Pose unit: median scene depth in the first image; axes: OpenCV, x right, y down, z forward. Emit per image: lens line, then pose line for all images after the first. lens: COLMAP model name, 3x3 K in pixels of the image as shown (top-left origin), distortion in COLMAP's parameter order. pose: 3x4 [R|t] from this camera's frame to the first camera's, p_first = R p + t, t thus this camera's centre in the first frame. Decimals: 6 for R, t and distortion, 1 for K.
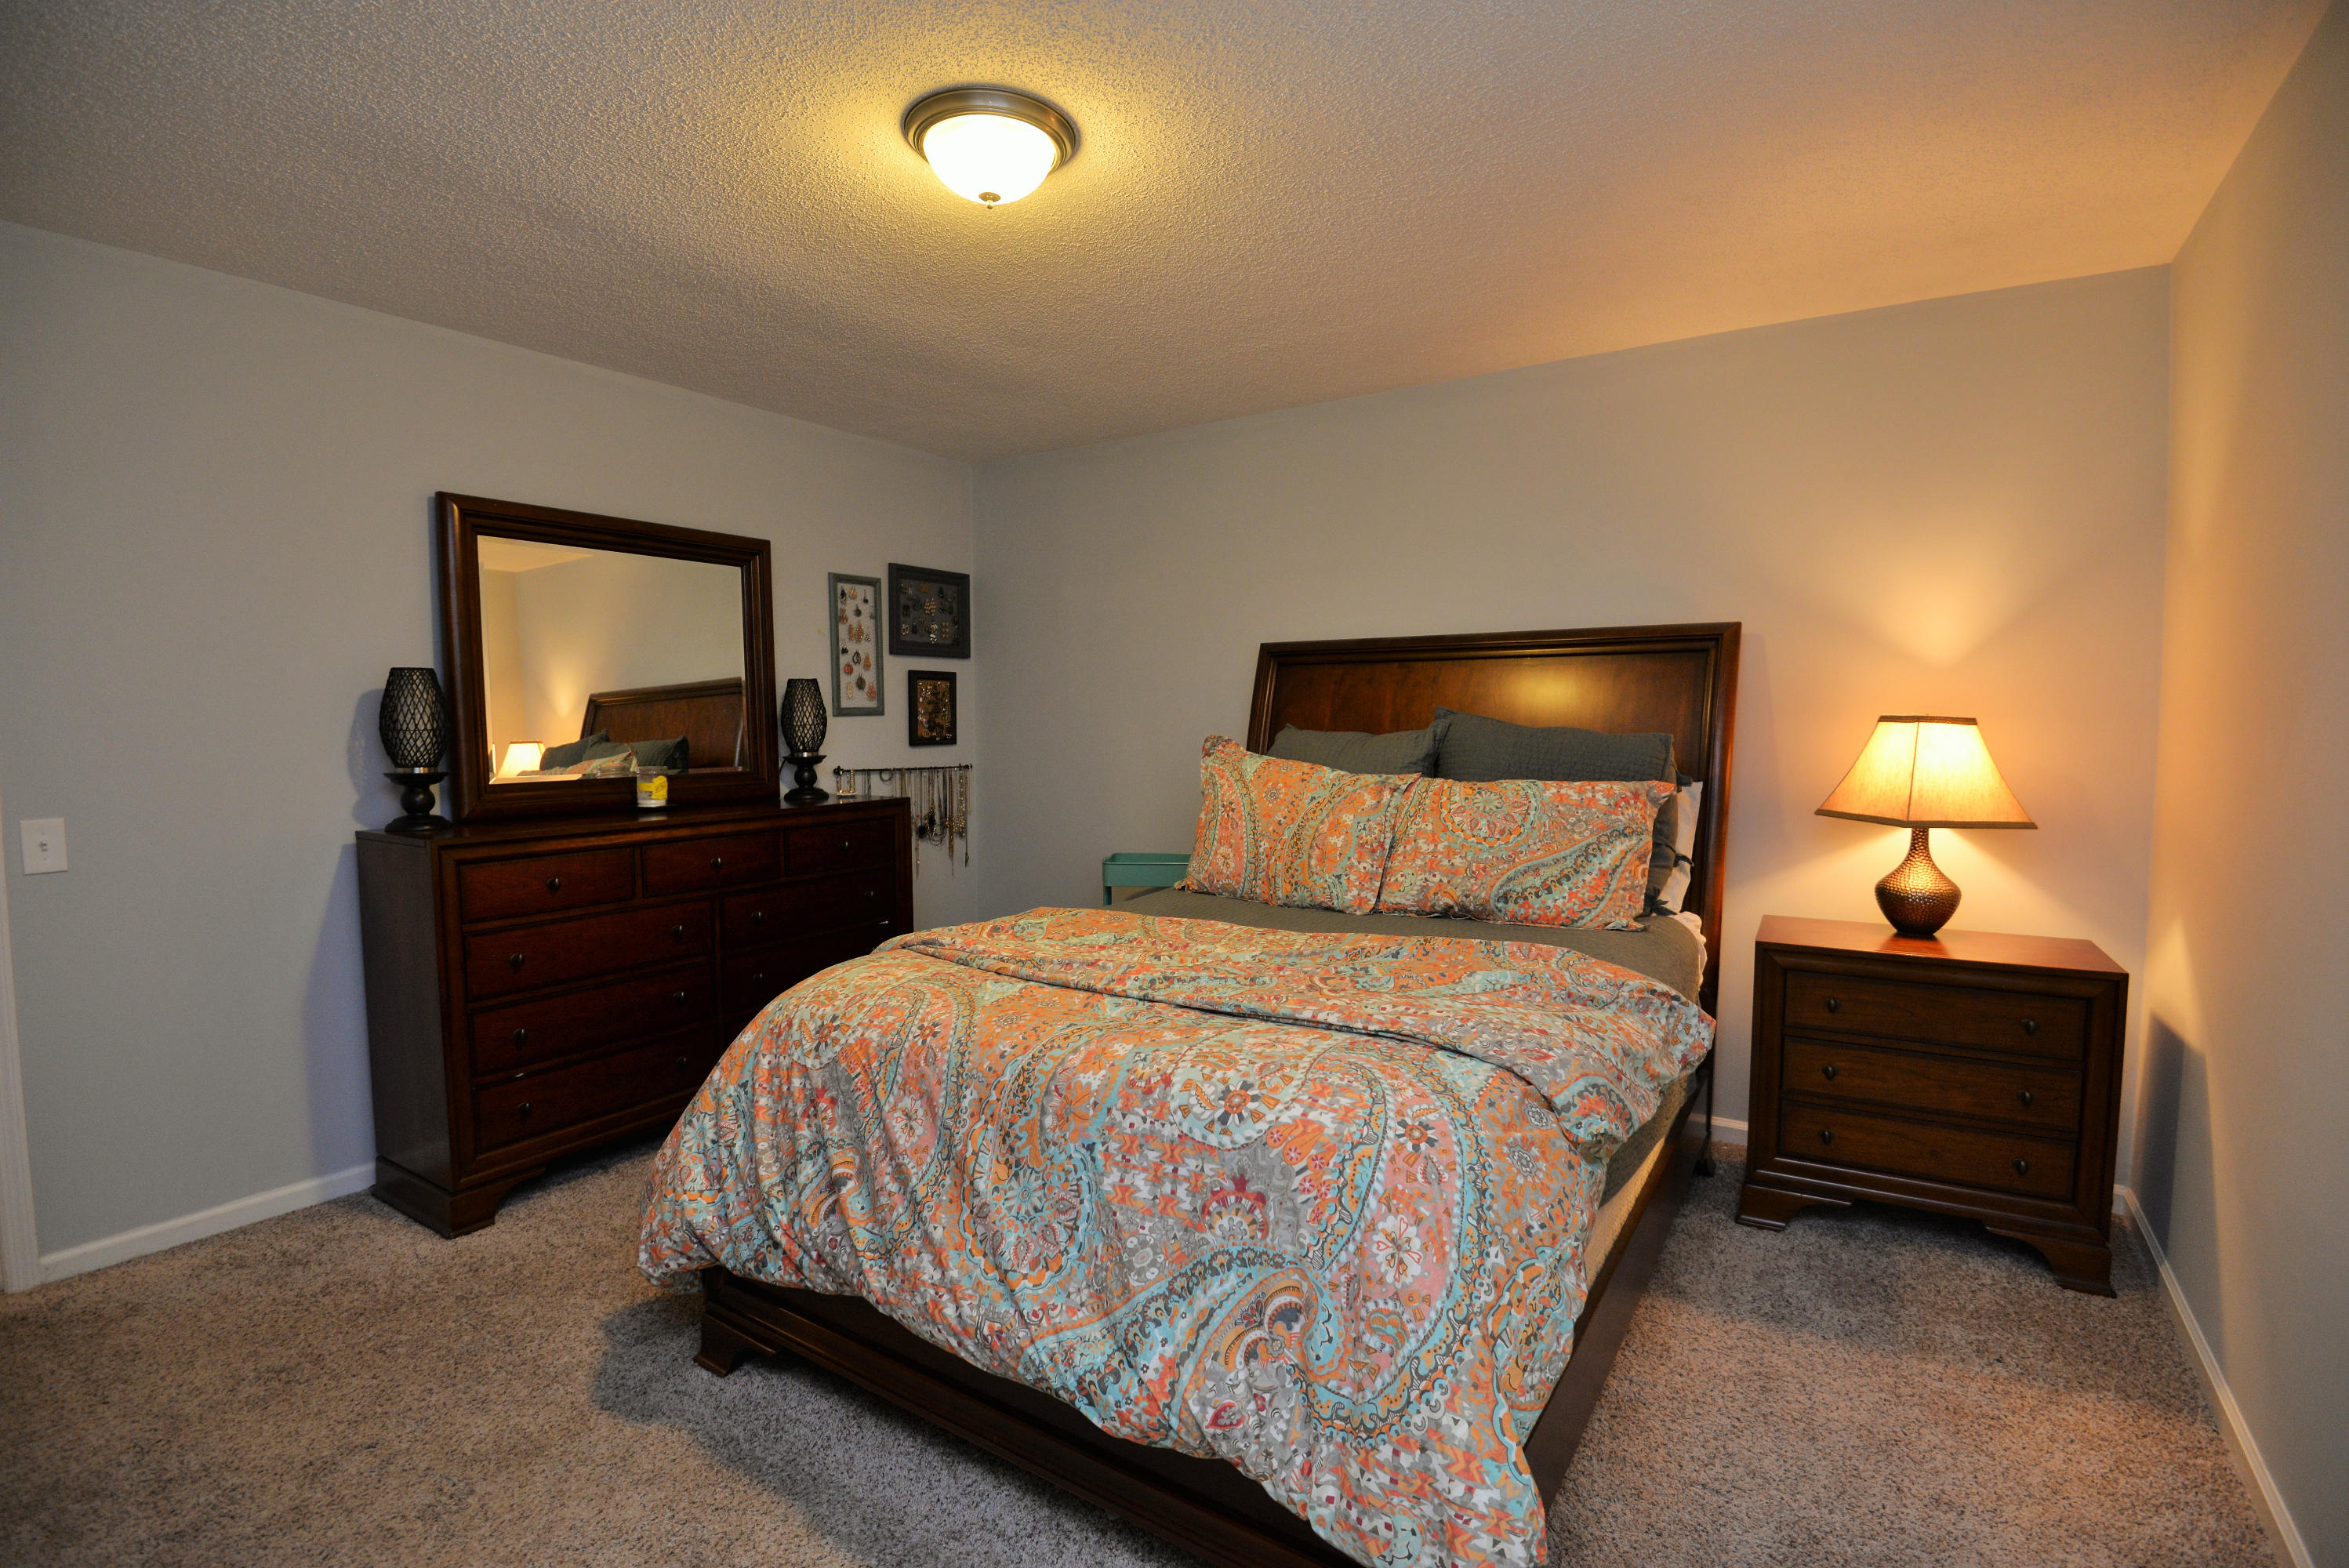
lens RADIAL K [[1077.3, 0, 1178.5], [0, 1077.3, 789.1], [0, 0, 1]] dist [-0.026114, -0.005359]
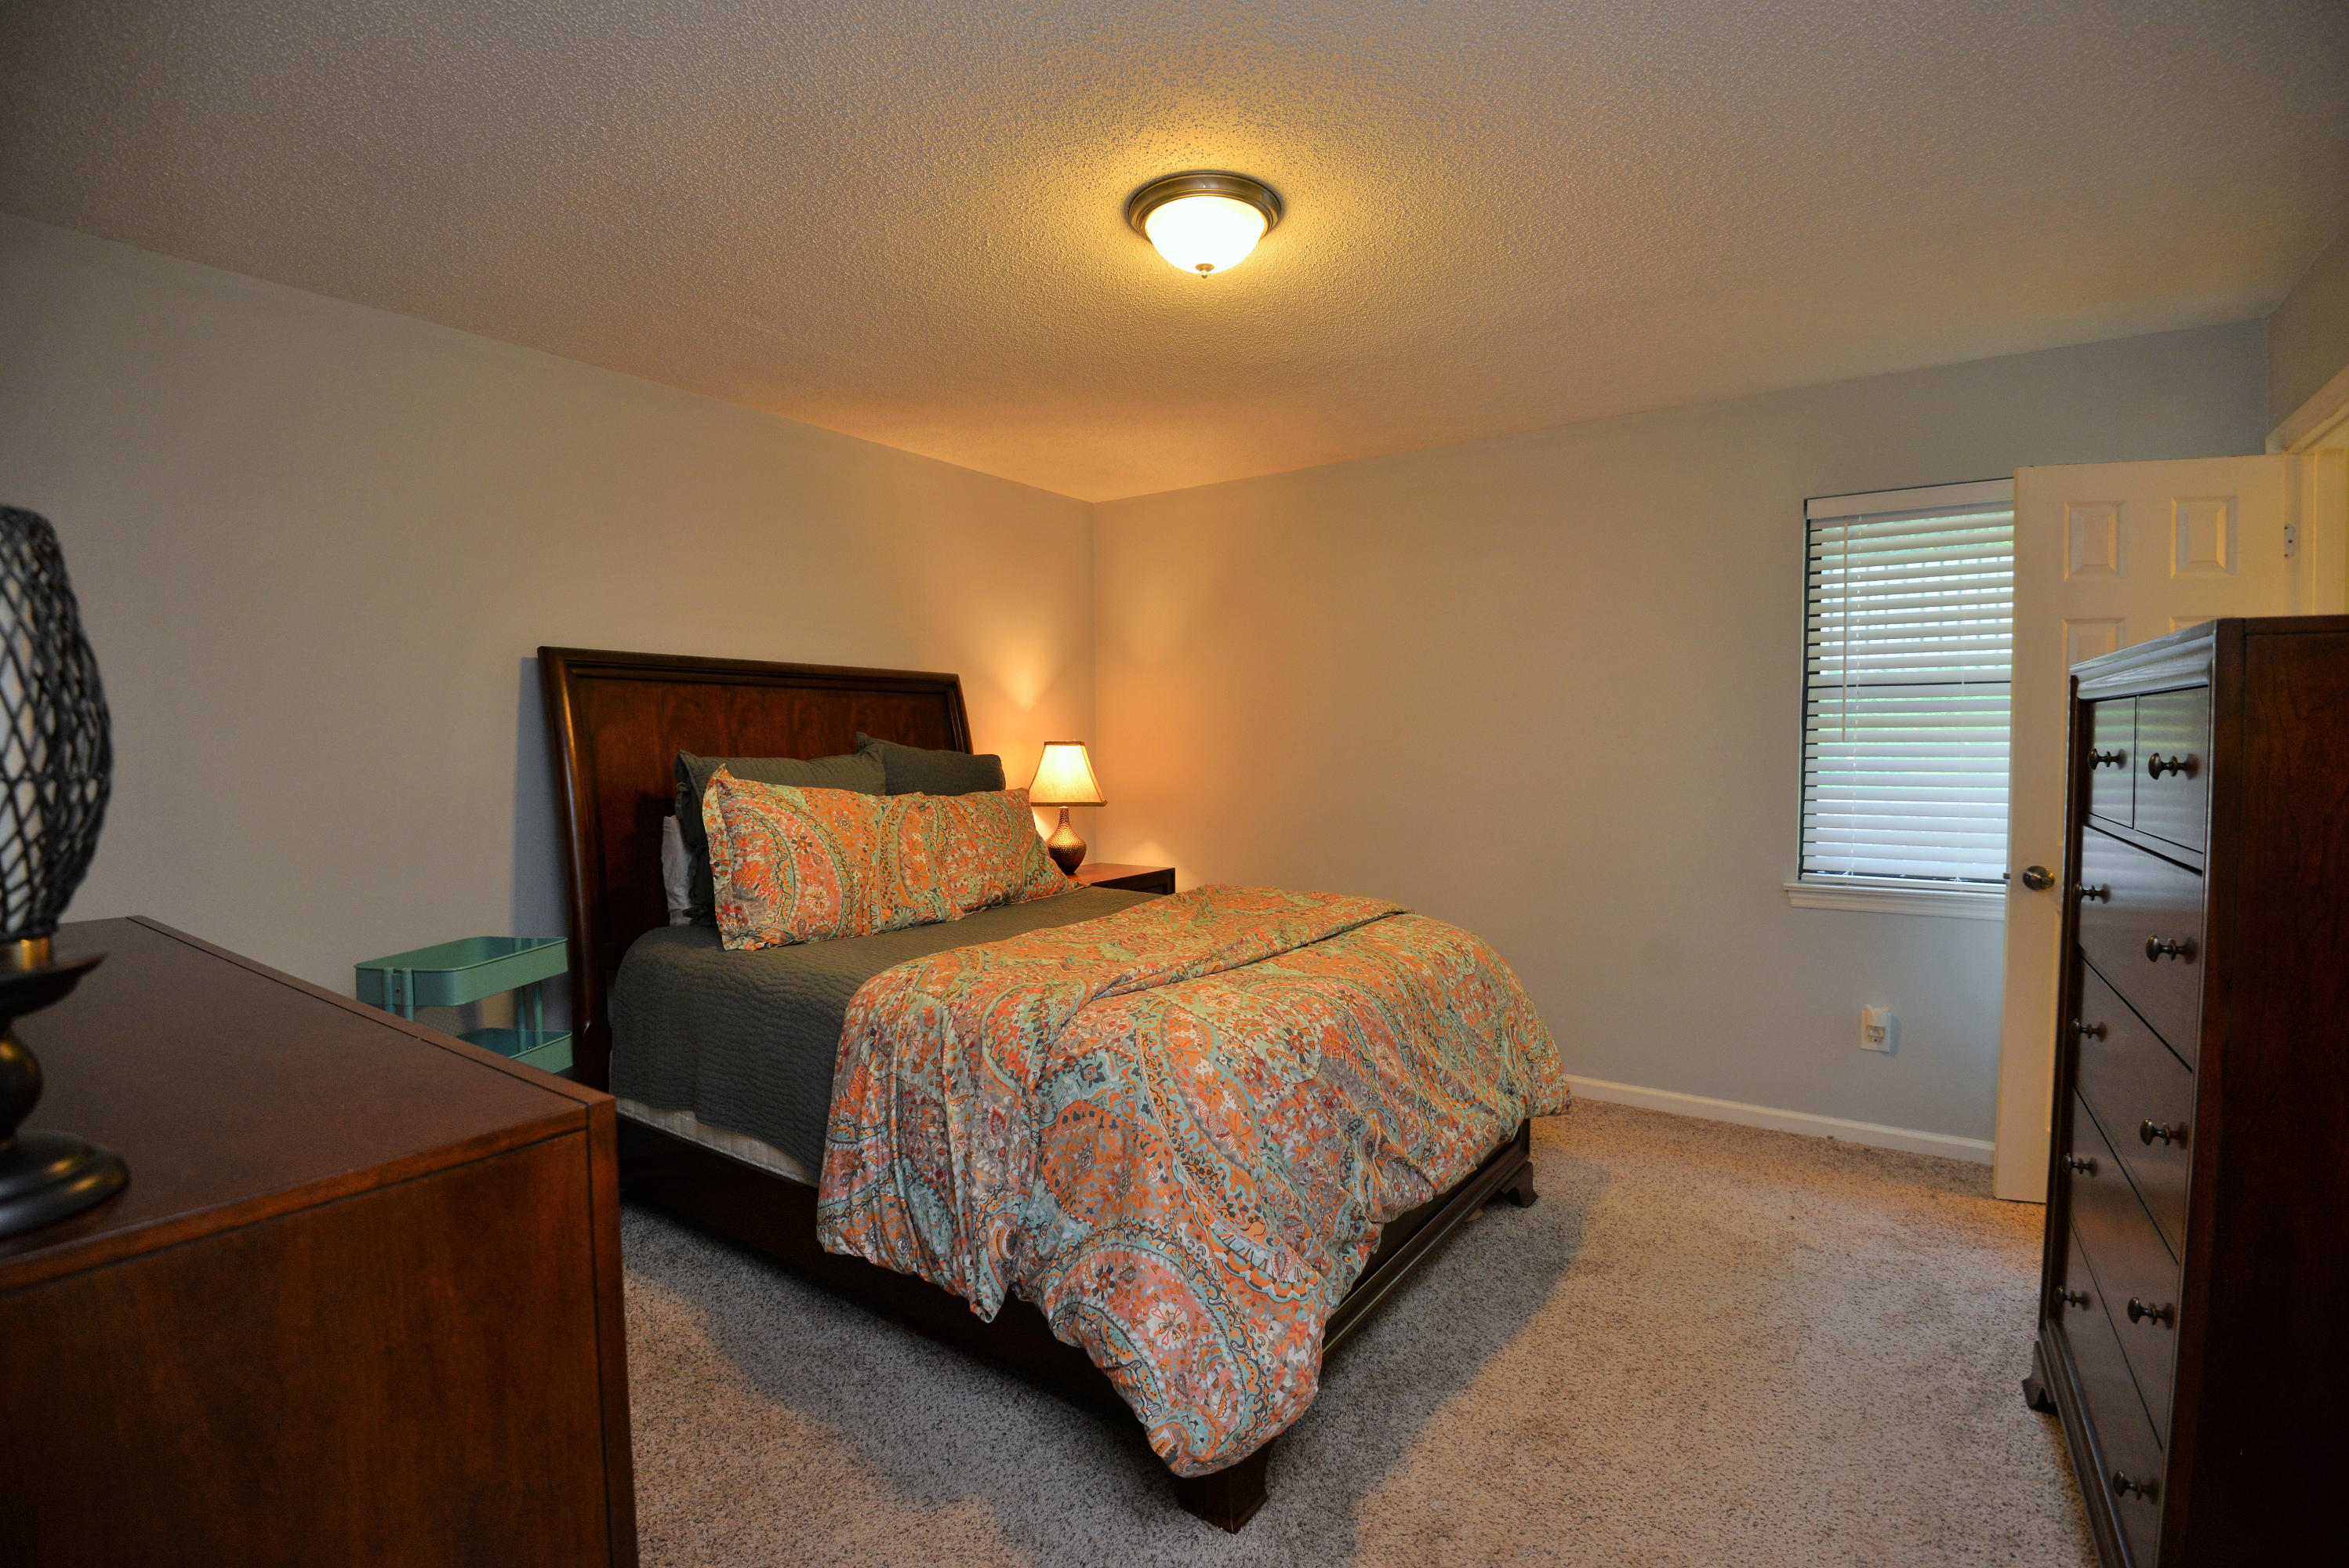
lens RADIAL K [[1077.3, 0, 1178.8], [0, 1077.3, 791.5], [0, 0, 1]] dist [-0.026114, -0.005359]
pose [[0.035610, -0.041173, 0.998517, -0.980488], [0.069159, 0.996857, 0.038638, -0.044720], [-0.996970, 0.067680, 0.038346, 0.767626]]
